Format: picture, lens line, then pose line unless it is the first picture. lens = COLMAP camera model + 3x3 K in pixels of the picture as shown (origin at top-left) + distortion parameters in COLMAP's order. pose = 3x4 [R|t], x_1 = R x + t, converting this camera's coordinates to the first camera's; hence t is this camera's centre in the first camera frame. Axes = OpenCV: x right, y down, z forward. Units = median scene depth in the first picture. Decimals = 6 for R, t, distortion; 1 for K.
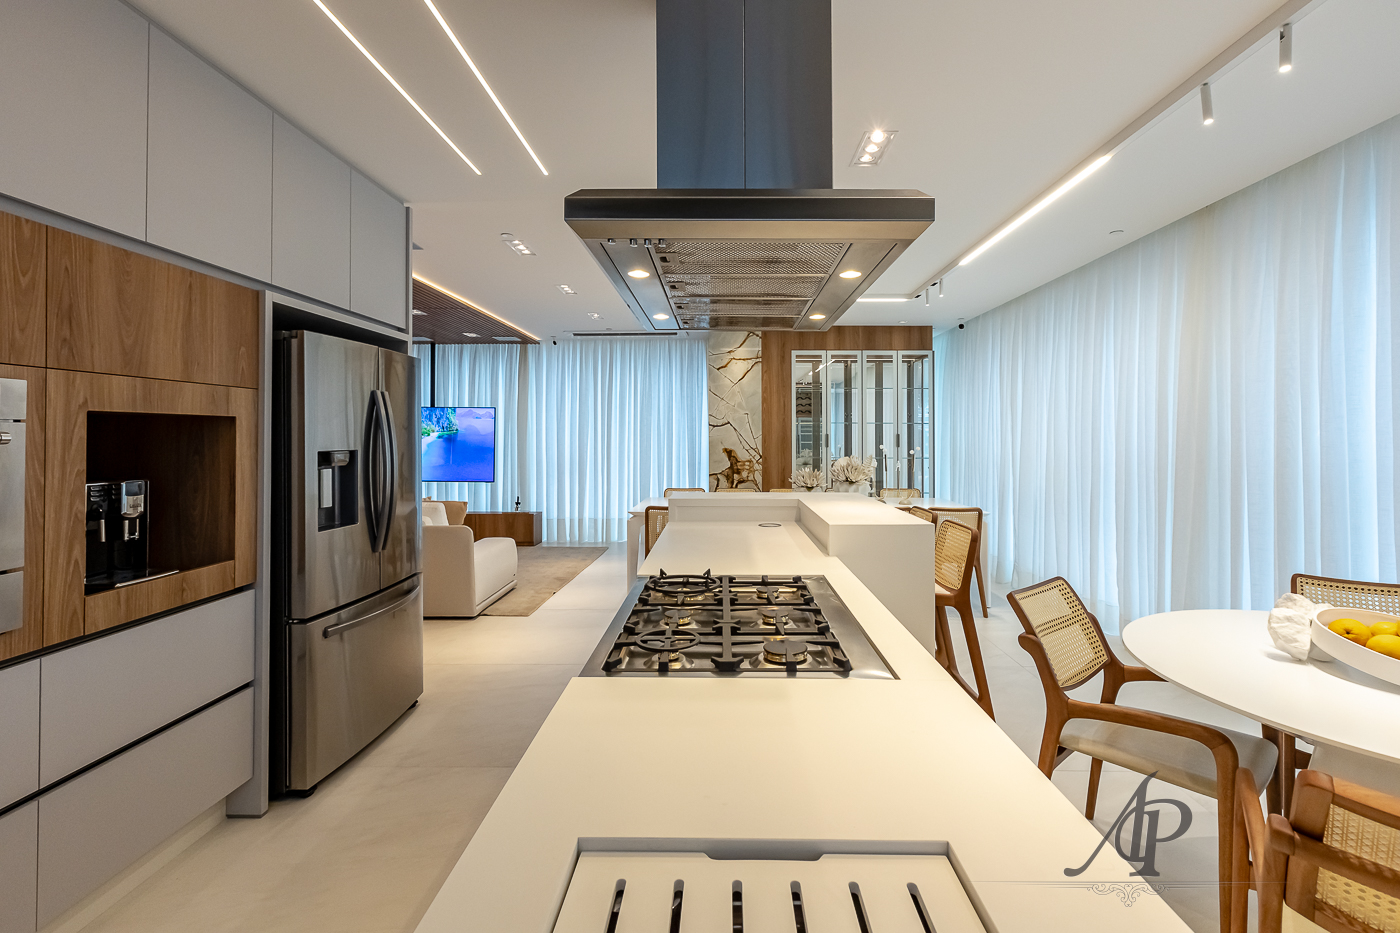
lens RADIAL K [[640.2, 0, 721.2], [0, 640.2, 431.1], [0, 0, 1]] dist [0.009181, -0.000558]
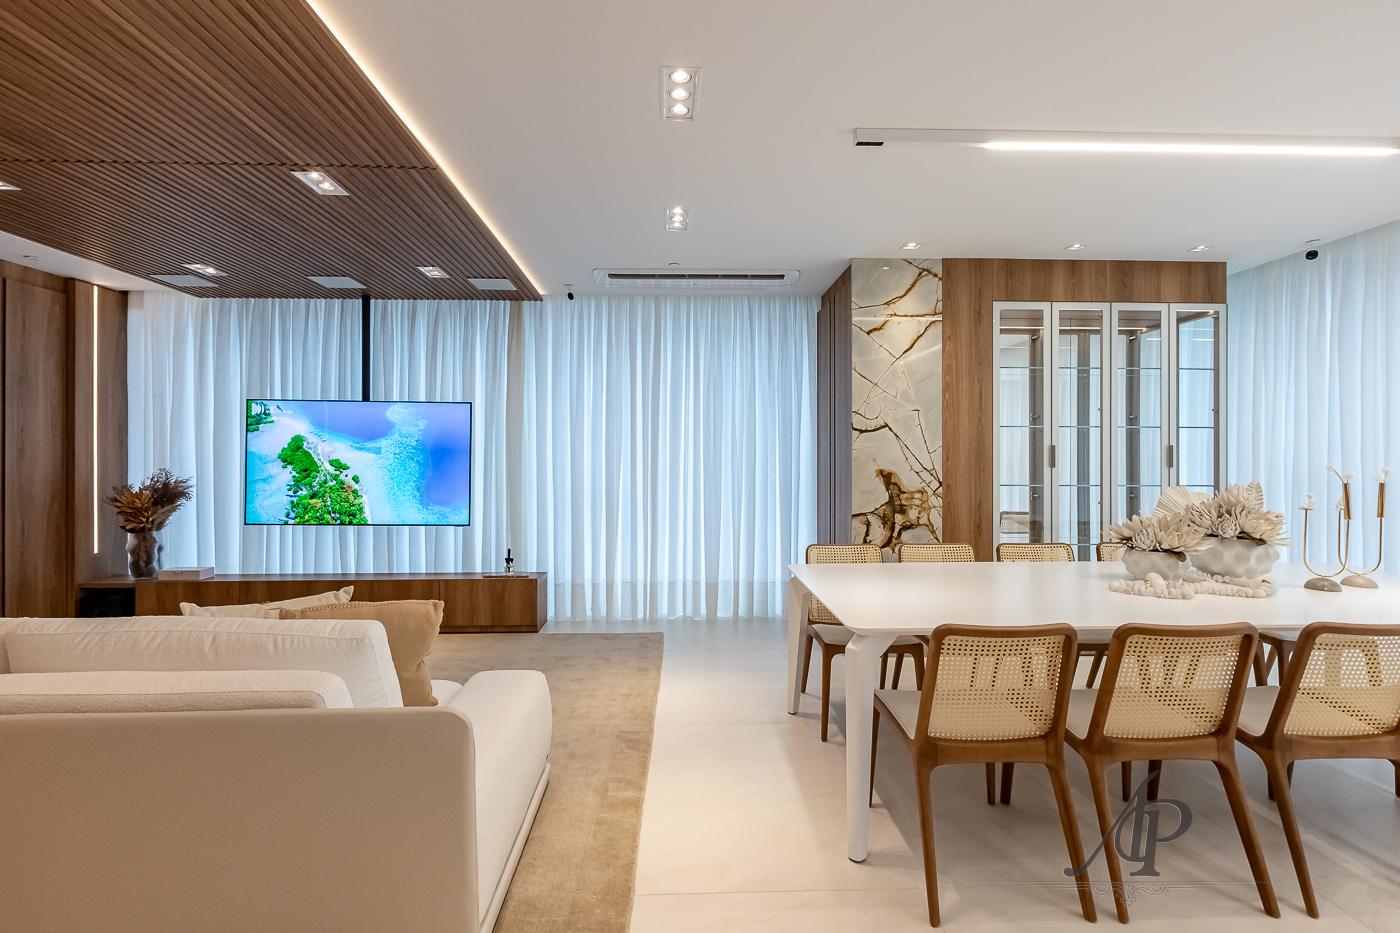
lens RADIAL K [[640.2, 0, 700.1], [0, 640.2, 457.7], [0, 0, 1]] dist [0.009181, -0.000558]
pose [[0.998921, 0.000970, 0.046436, -0.183417], [-0.001271, 0.999978, 0.006446, 0.012795], [-0.046429, -0.006499, 0.998900, 0.428169]]
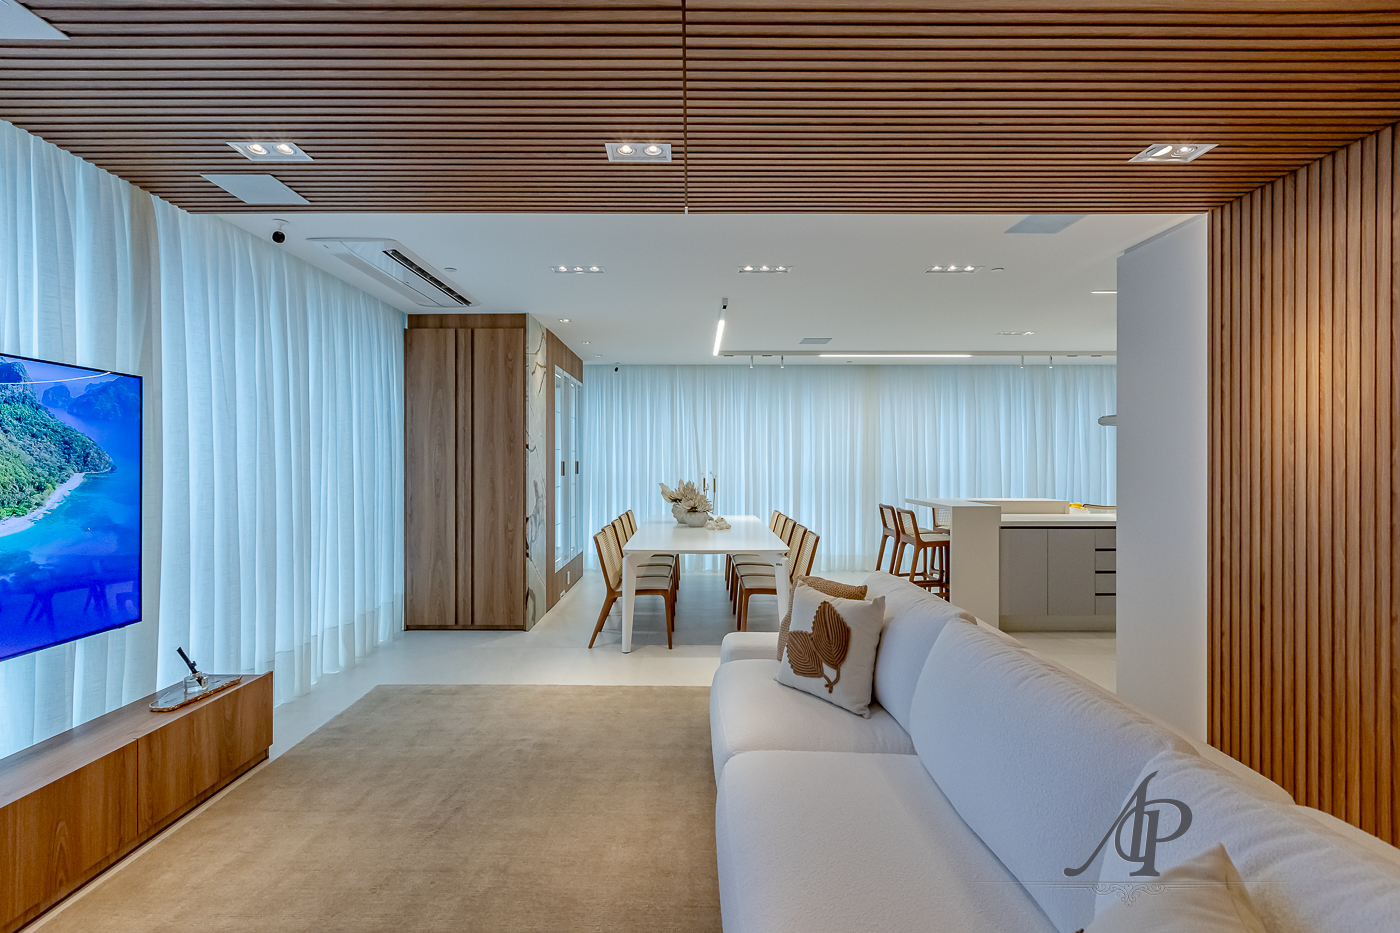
lens RADIAL K [[640.2, 0, 693.2], [0, 640.2, 464.2], [0, 0, 1]] dist [0.009181, -0.000558]
pose [[-0.015303, -0.007956, 0.999851, -0.750416], [-0.011886, 0.999899, 0.007775, -0.001496], [-0.999812, -0.011765, -0.015396, 0.830212]]
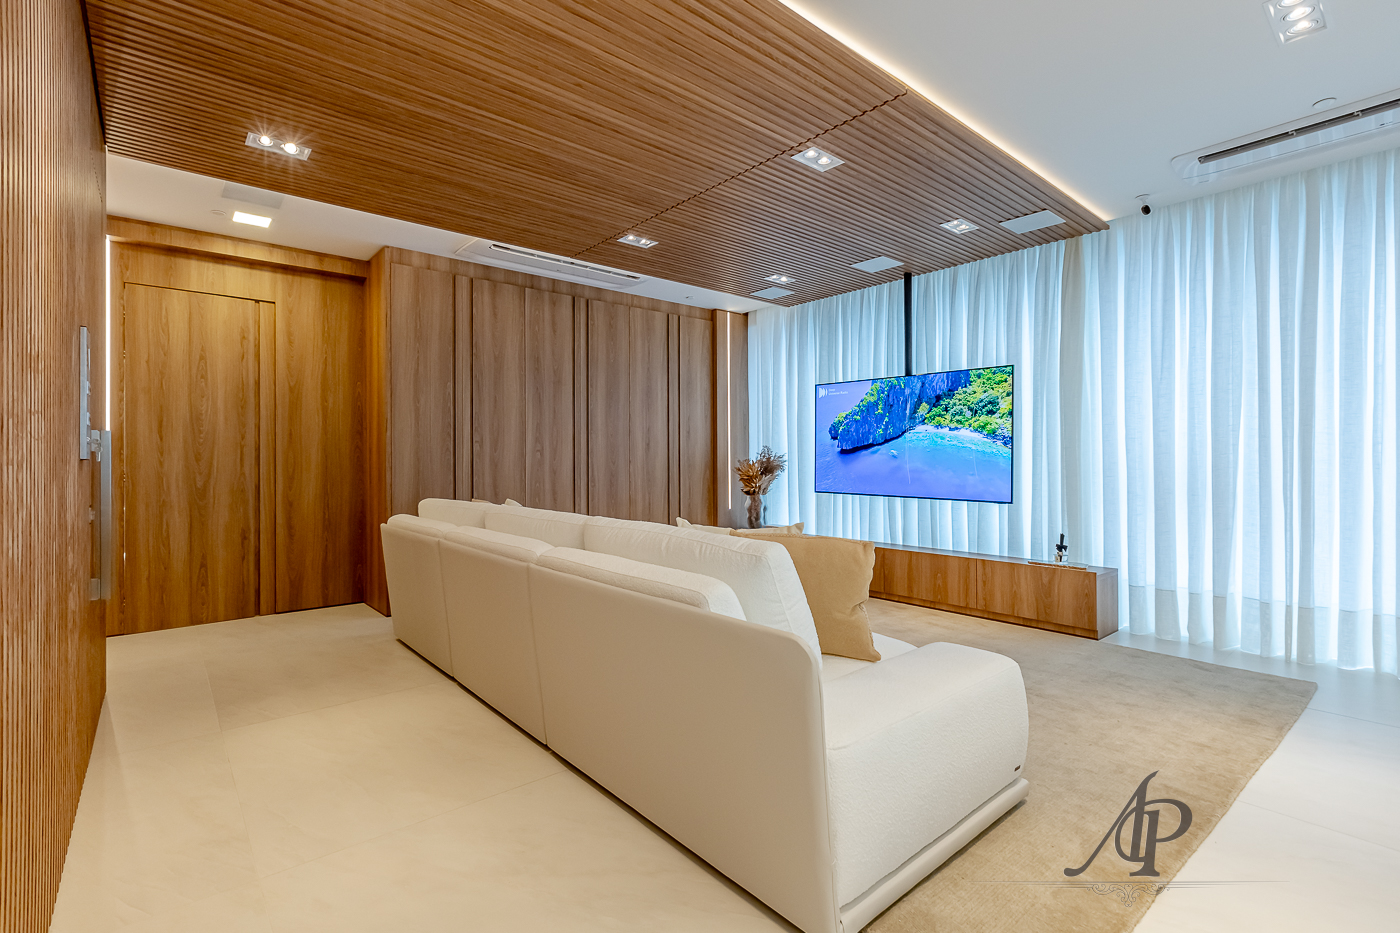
lens RADIAL K [[640.2, 0, 690.1], [0, 640.2, 458.4], [0, 0, 1]] dist [0.009181, -0.000558]
pose [[0.646389, -0.007998, -0.762966, -0.131720], [0.011683, 0.999932, -0.000584, 0.043143], [0.762919, -0.008536, 0.646438, 0.494836]]
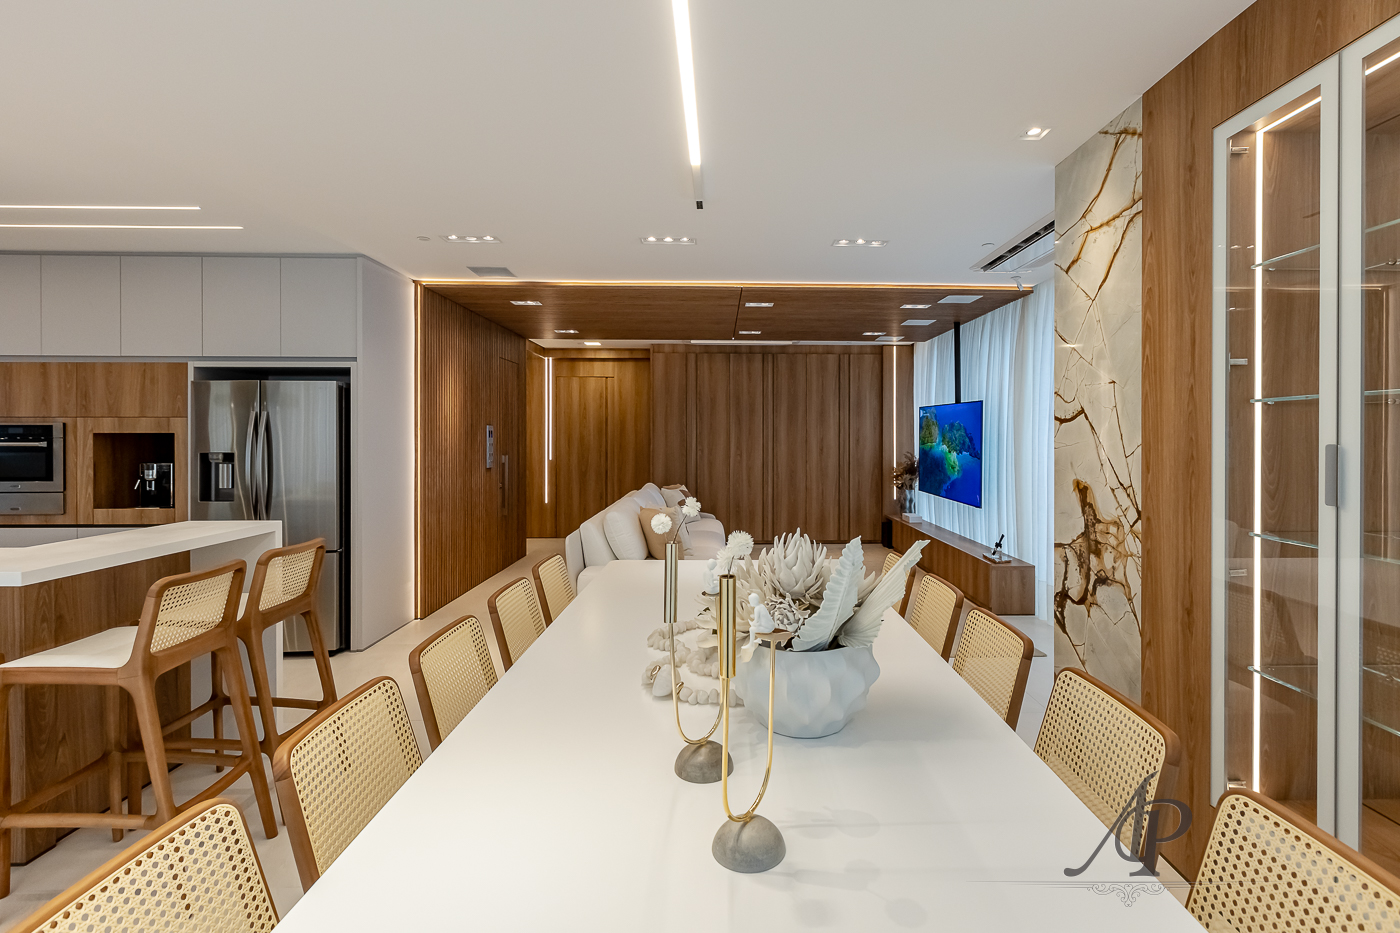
lens RADIAL K [[640.2, 0, 739.7], [0, 640.2, 441.1], [0, 0, 1]] dist [0.009181, -0.000558]
pose [[0.040818, 0.005296, -0.999153, 0.368920], [0.007212, 0.999958, 0.005595, 0.000830], [0.999141, -0.007434, 0.040778, 0.790315]]
